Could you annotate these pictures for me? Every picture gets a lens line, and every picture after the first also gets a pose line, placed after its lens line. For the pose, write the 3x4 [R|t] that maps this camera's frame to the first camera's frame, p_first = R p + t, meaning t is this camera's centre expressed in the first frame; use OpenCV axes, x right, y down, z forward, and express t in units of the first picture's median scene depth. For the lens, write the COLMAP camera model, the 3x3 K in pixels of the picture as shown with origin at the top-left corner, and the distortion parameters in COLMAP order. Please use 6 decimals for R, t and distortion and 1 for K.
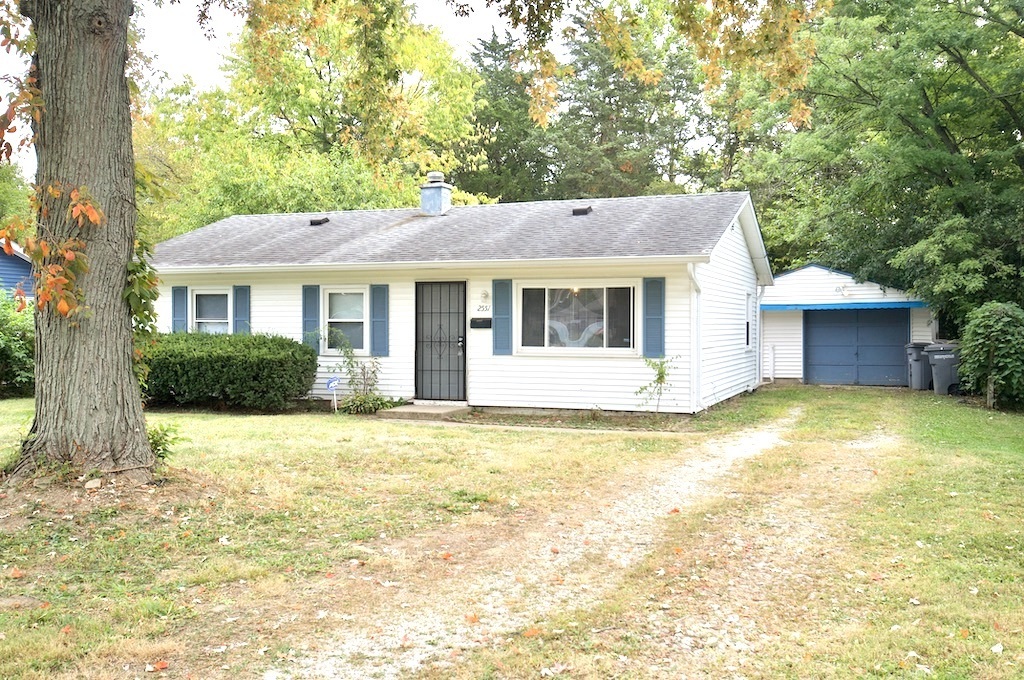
lens RADIAL K [[1010.1, 0, 511.9], [0, 1010.1, 336.2], [0, 0, 1]] dist [0.009751, 0.000000]
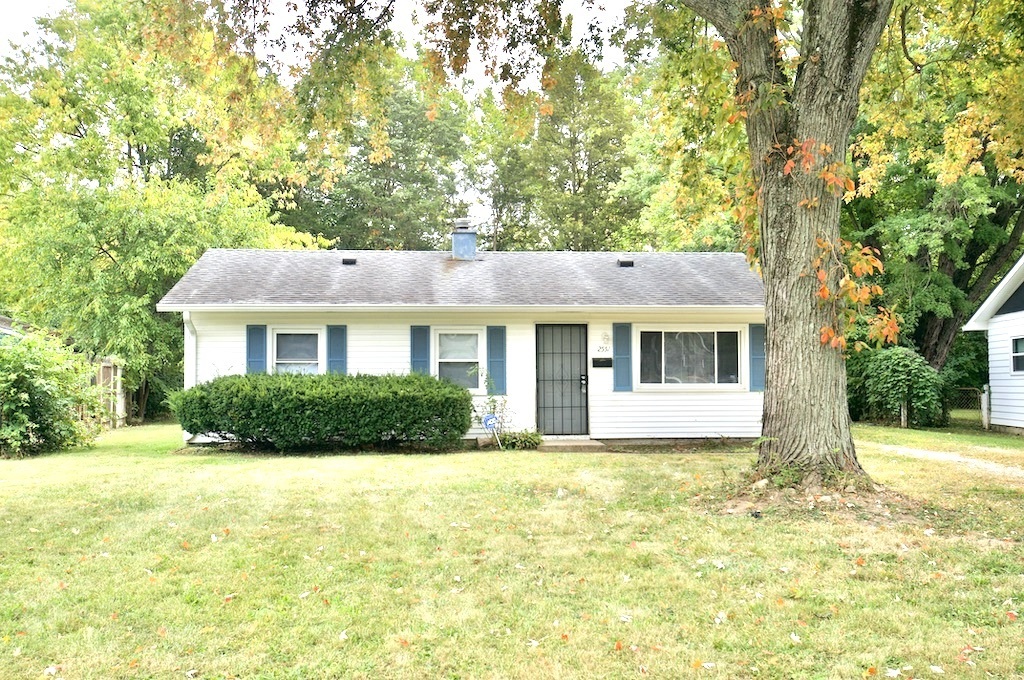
lens RADIAL K [[1040.4, 0, 511.8], [0, 1040.4, 343.1], [0, 0, 1]] dist [0.004975, 0.000000]
pose [[0.901229, 0.006740, 0.433290, -0.597090], [0.009880, 0.999300, -0.036094, 0.005571], [-0.433230, 0.036810, 0.900531, 0.026330]]
